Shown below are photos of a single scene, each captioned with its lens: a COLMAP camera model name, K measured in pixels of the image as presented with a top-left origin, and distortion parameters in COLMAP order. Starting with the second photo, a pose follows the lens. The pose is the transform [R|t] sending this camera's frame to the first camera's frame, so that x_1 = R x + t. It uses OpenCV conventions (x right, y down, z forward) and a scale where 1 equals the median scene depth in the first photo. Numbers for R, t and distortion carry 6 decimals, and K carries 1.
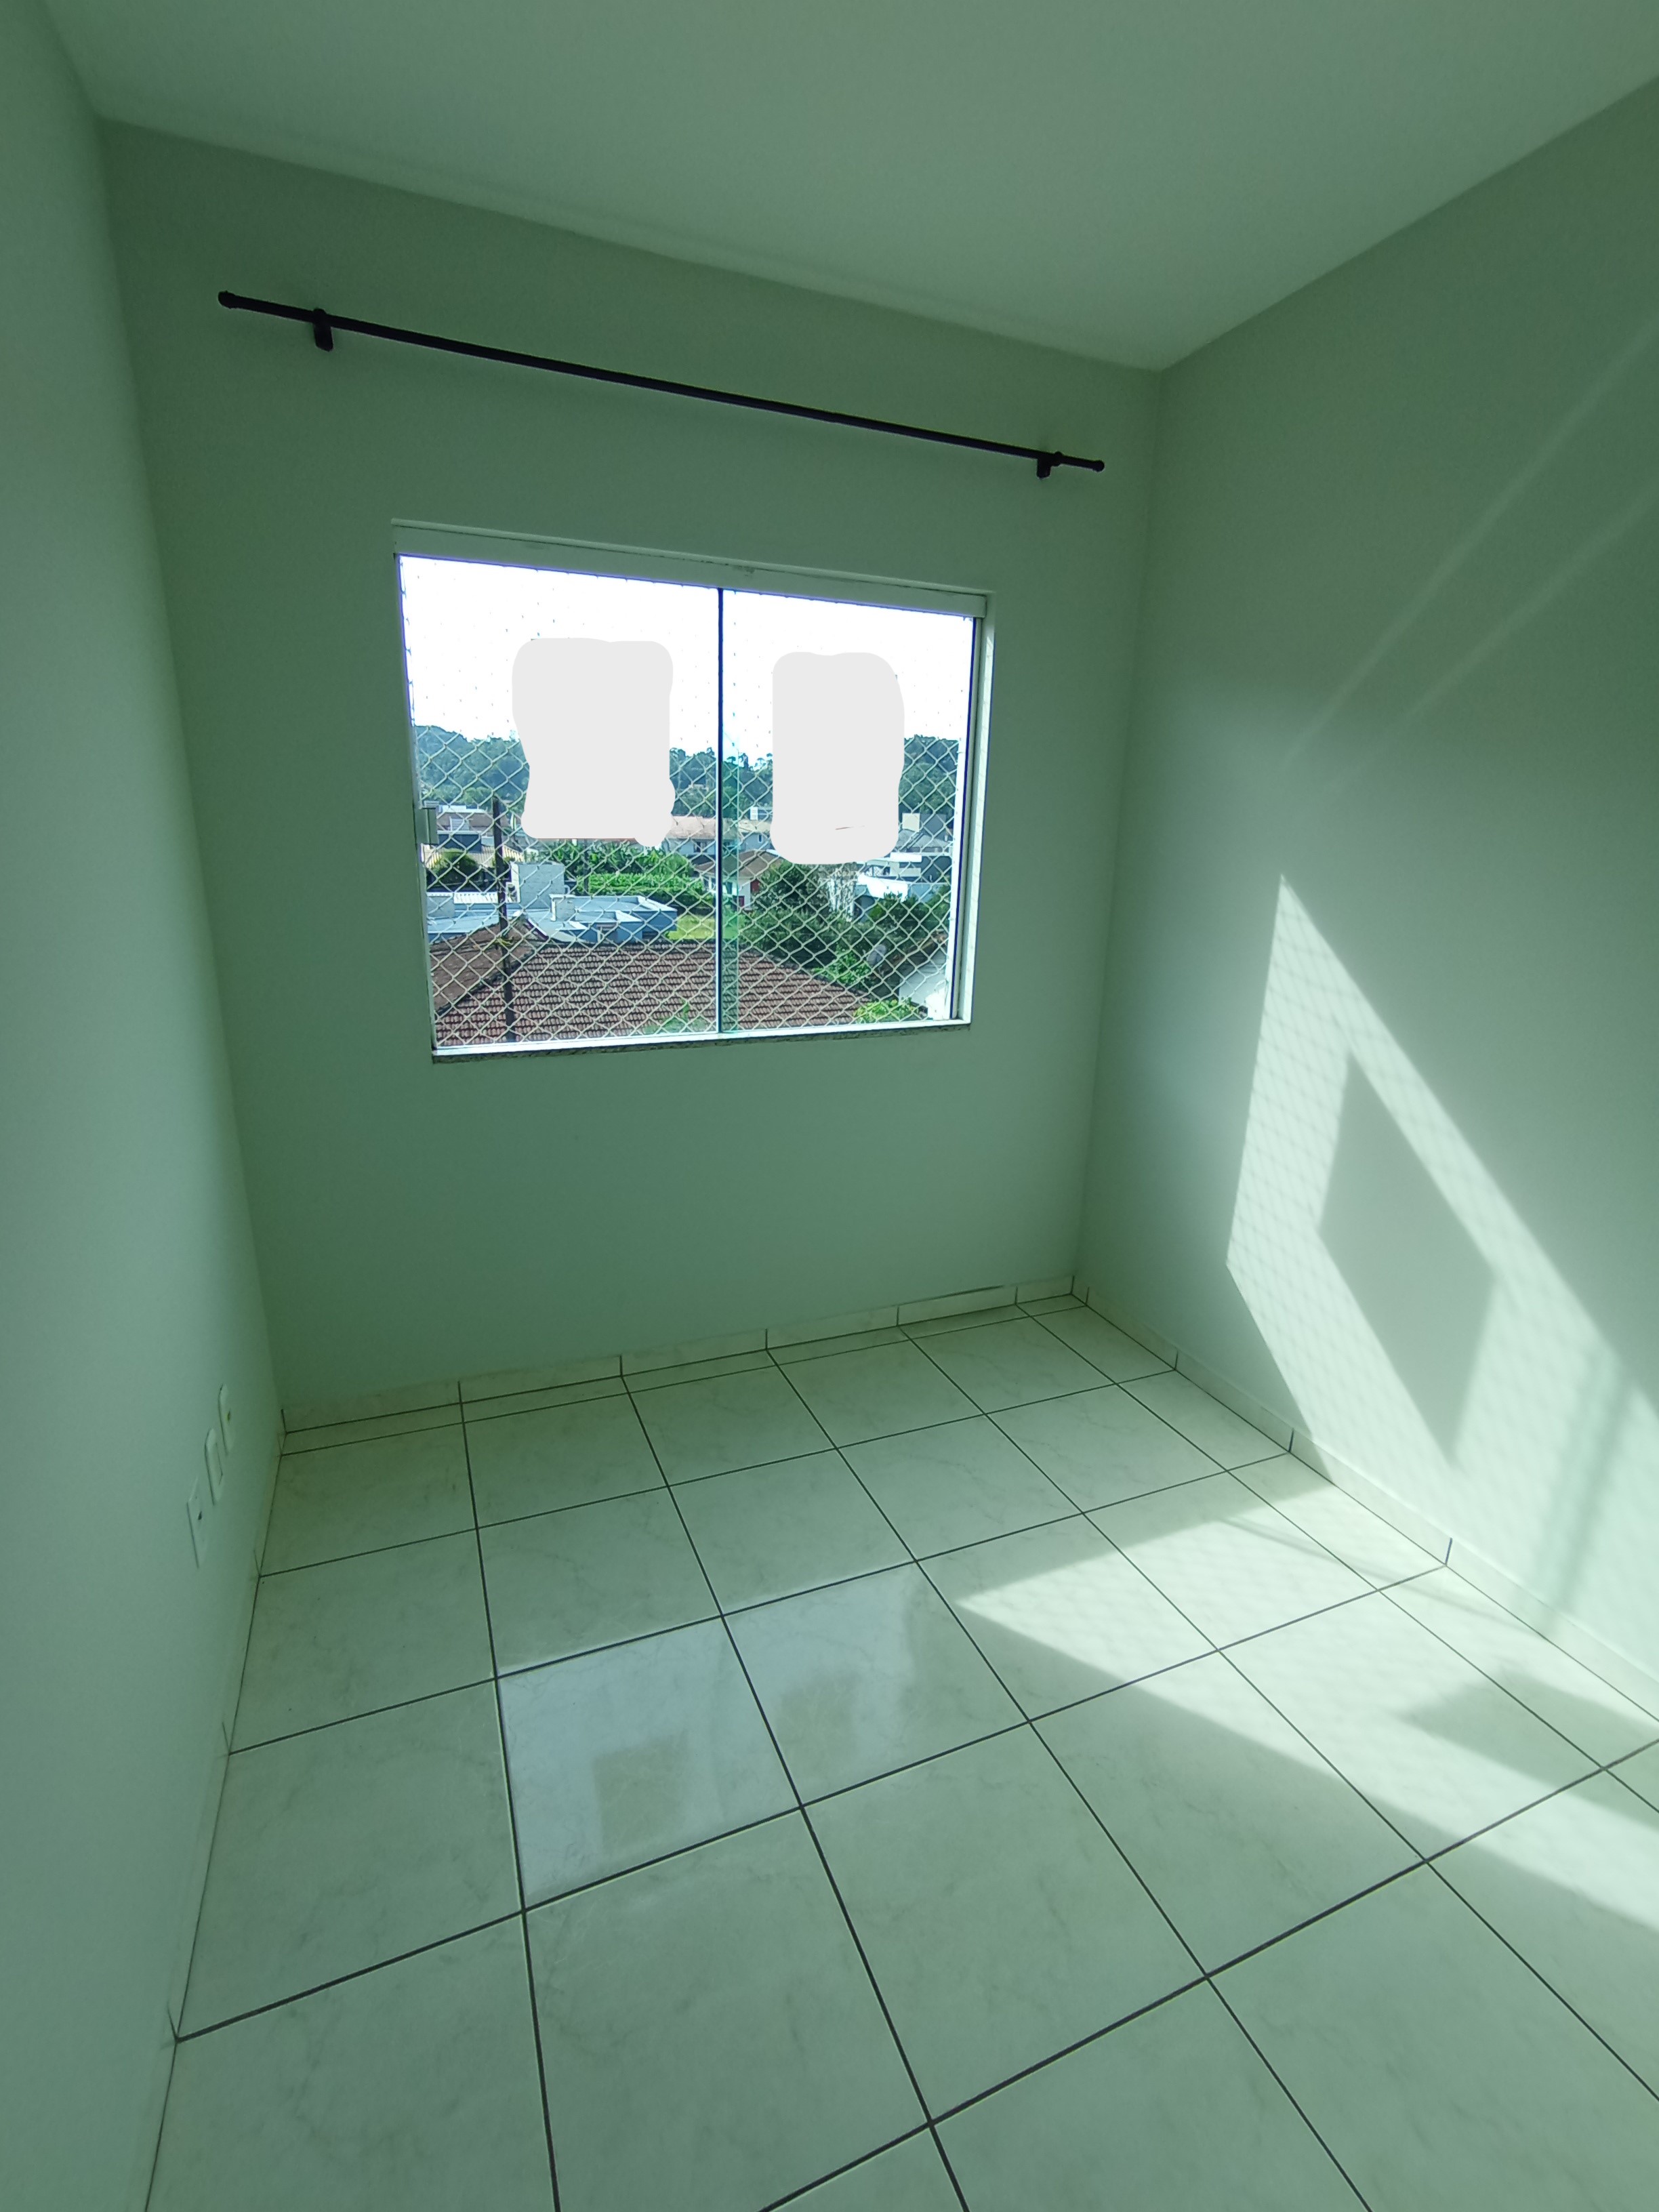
lens RADIAL K [[1134.4, 0, 831.4], [0, 1134.4, 1095.4], [0, 0, 1]] dist [-0.005669, -0.000205]
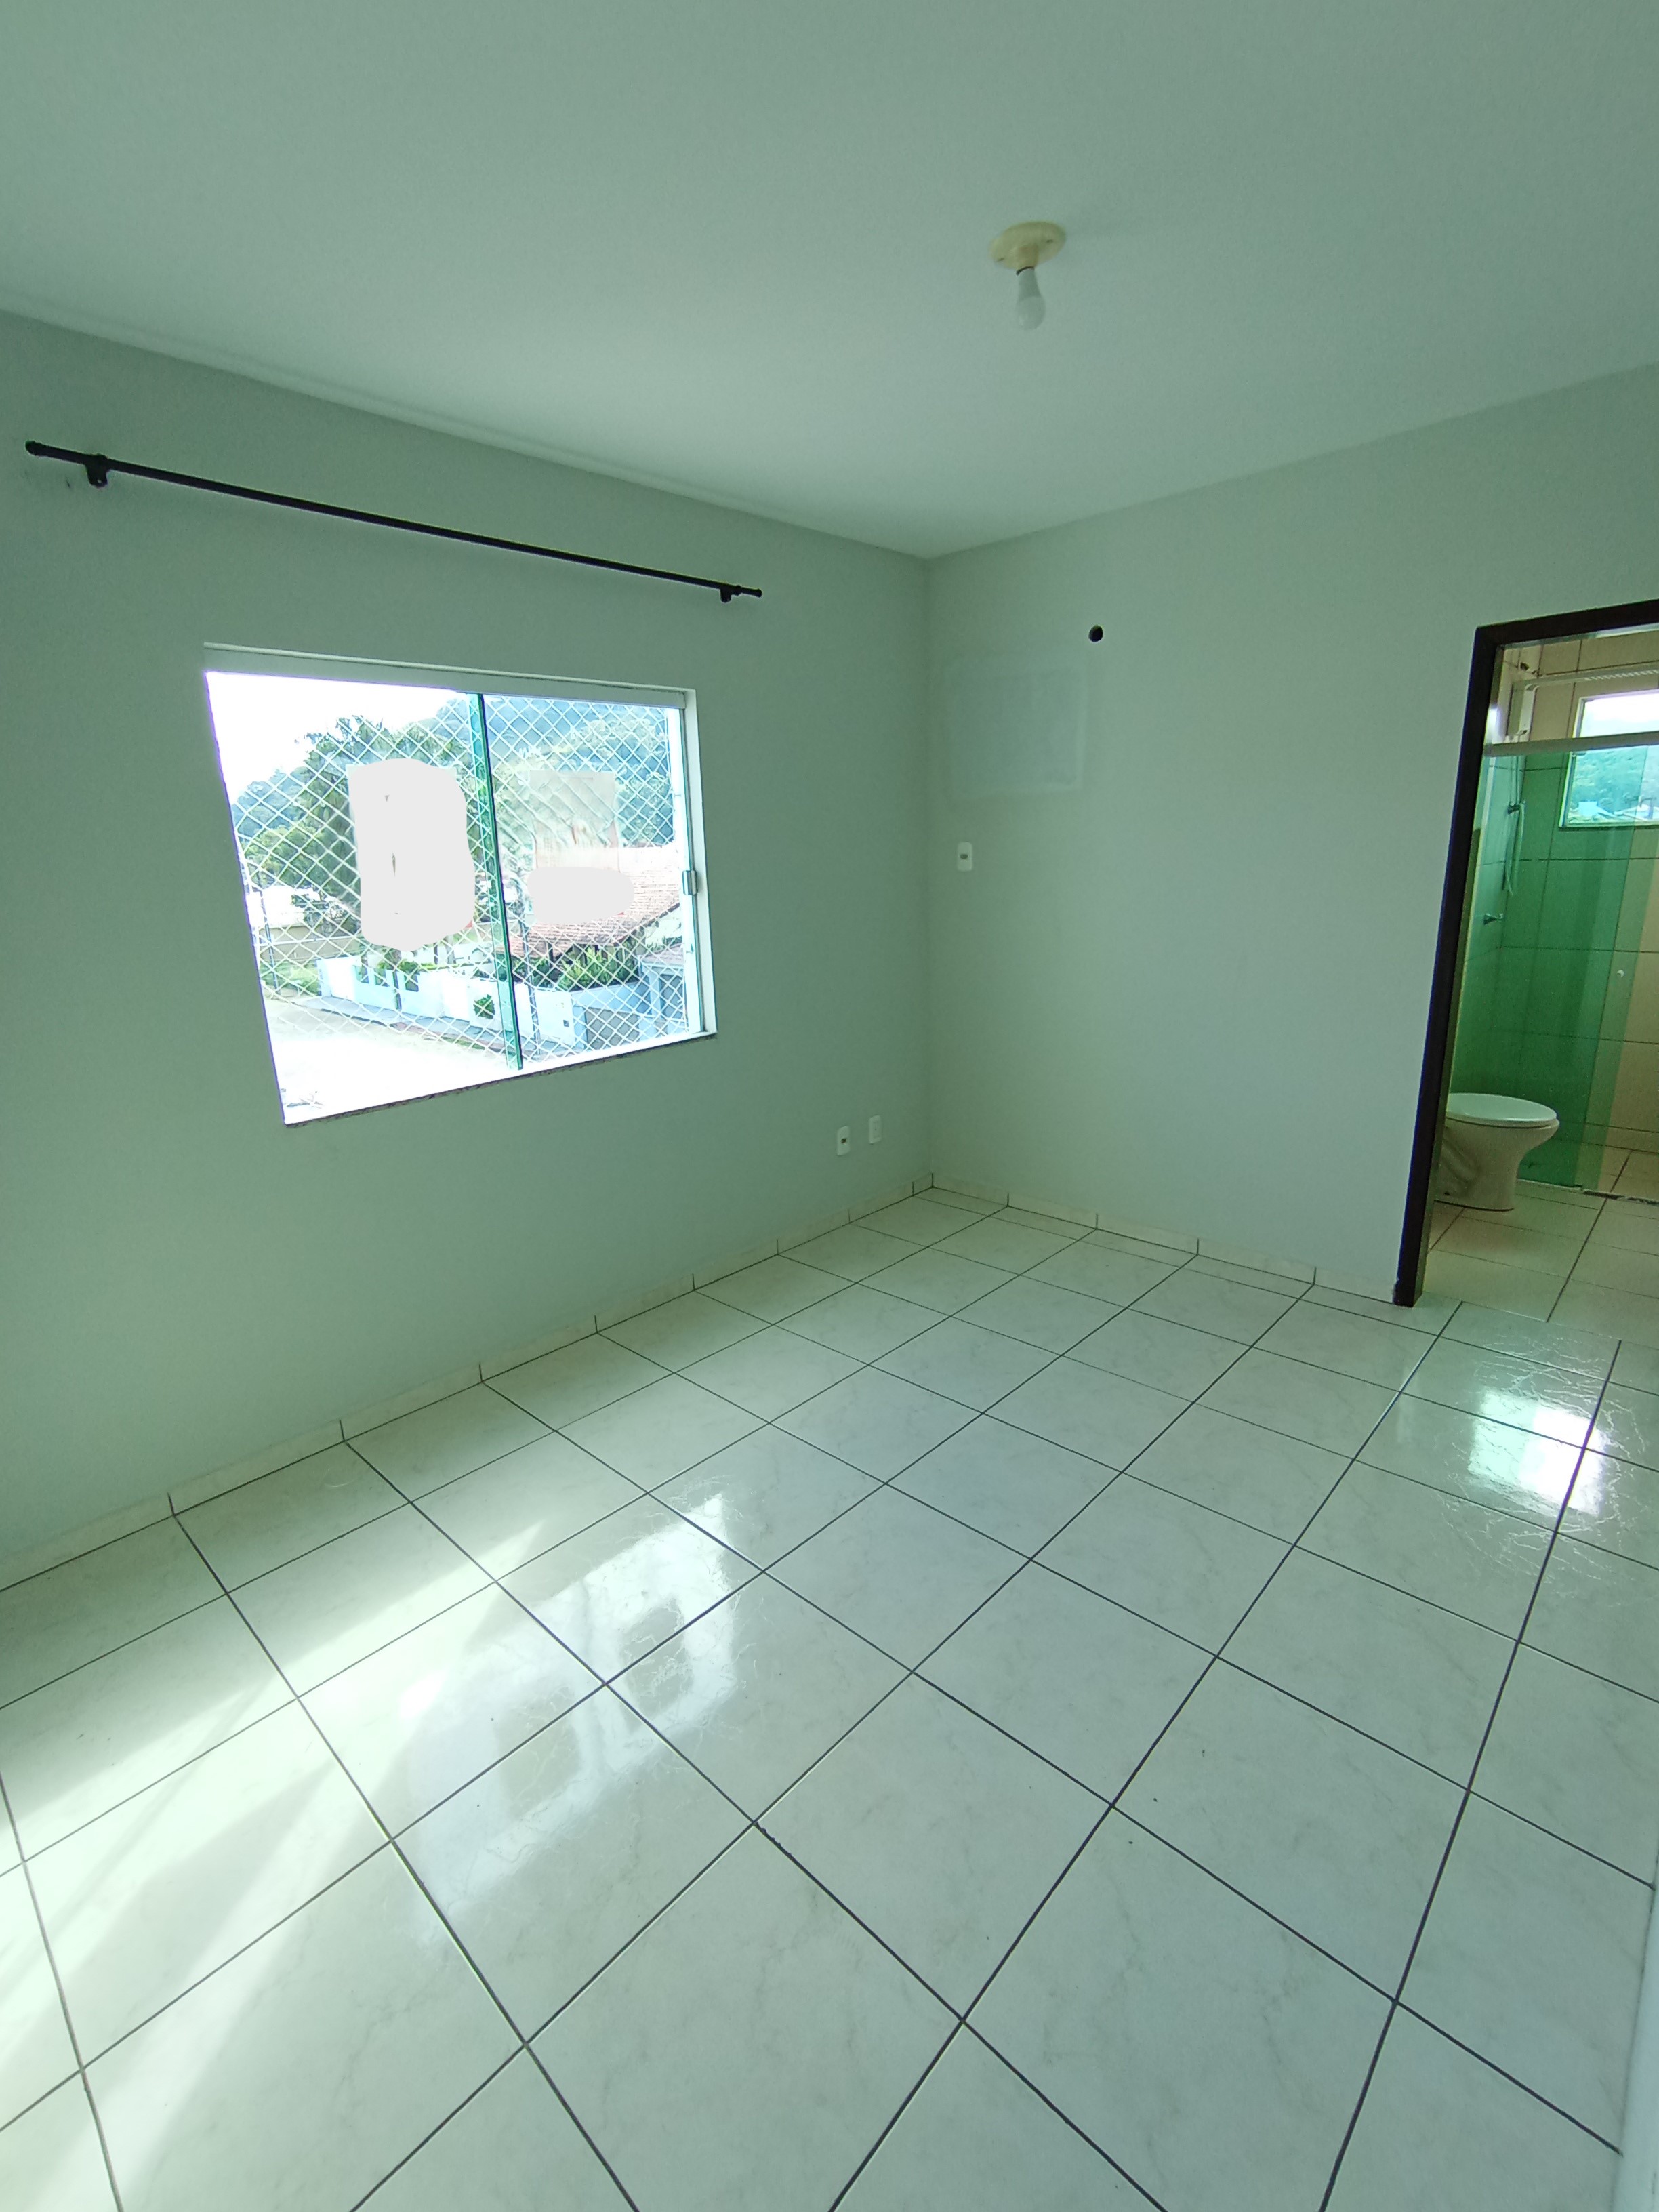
lens RADIAL K [[1004.0, 0, 823.6], [0, 1004.0, 1095.5], [0, 0, 1]] dist [-0.016948, 0.000844]
pose [[0.929916, -0.153588, 0.334165, -0.183693], [0.160356, 0.987031, 0.007418, 0.018807], [-0.330970, 0.046688, 0.942486, -0.088802]]
